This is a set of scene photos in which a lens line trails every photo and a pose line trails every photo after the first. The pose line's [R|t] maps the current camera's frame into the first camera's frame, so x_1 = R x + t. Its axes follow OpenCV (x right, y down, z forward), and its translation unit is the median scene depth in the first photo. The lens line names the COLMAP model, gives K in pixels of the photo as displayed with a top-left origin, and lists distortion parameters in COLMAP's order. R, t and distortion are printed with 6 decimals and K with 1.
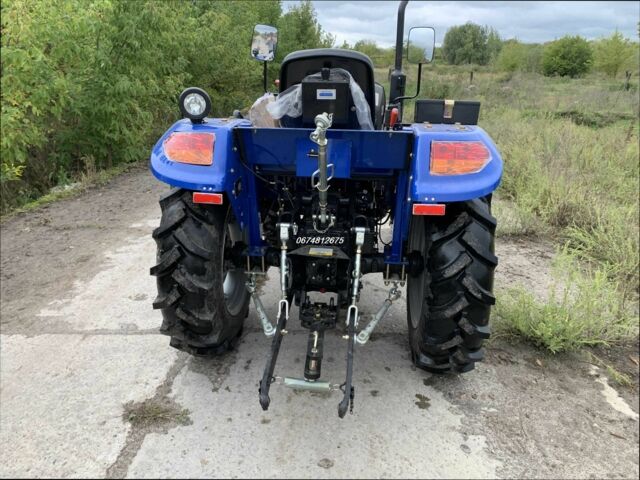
lens RADIAL K [[493.9, 0, 310.8], [0, 493.9, 235.4], [0, 0, 1]] dist [0.027241, -0.026008]
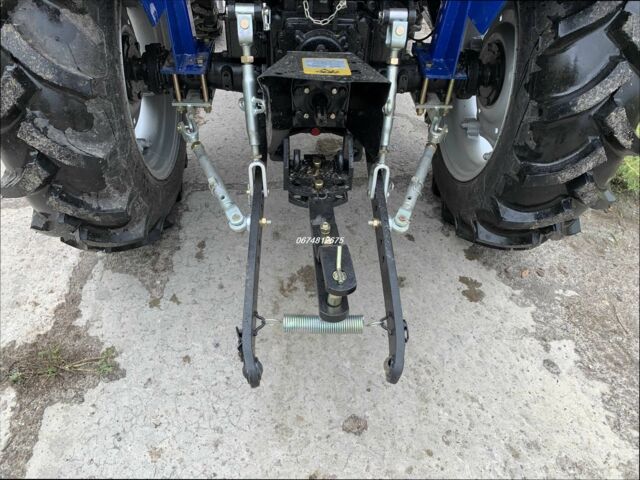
lens RADIAL K [[493.9, 0, 322.3], [0, 493.9, 238.5], [0, 0, 1]] dist [0.027241, -0.026008]
pose [[0.986892, -0.091014, 0.133271, -0.066115], [0.028374, 0.910793, 0.411887, -0.015256], [-0.158870, -0.402706, 0.901437, 0.481821]]
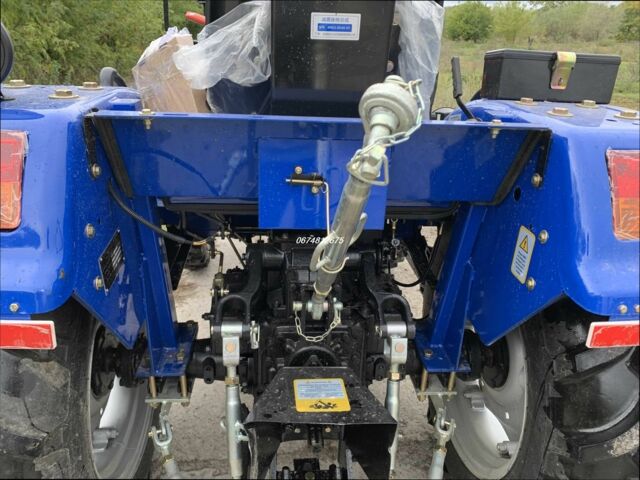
lens RADIAL K [[493.9, 0, 321.2], [0, 493.9, 235.2], [0, 0, 1]] dist [0.027241, -0.026008]
pose [[0.980419, -0.049924, 0.190491, -0.056987], [0.036316, 0.996576, 0.074273, -0.143867], [-0.193547, -0.065901, 0.978875, 0.578505]]
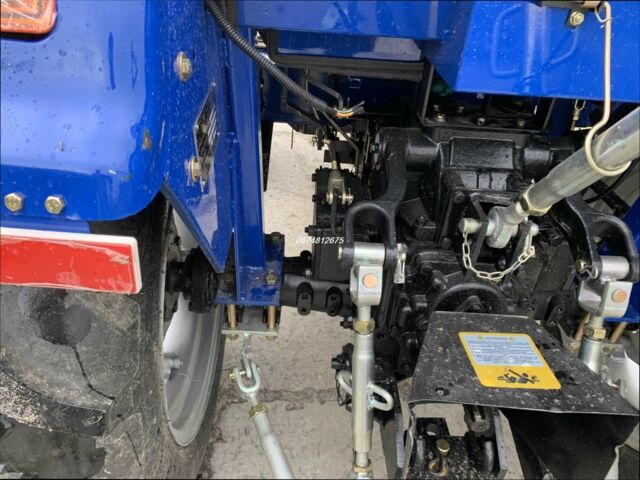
lens RADIAL K [[493.9, 0, 328.3], [0, 493.9, 246.0], [0, 0, 1]] dist [0.027241, -0.026008]
pose [[0.988306, -0.028191, 0.149858, -0.128793], [-0.014026, 0.961789, 0.273433, -0.113041], [-0.151840, -0.272337, 0.950146, 0.757740]]
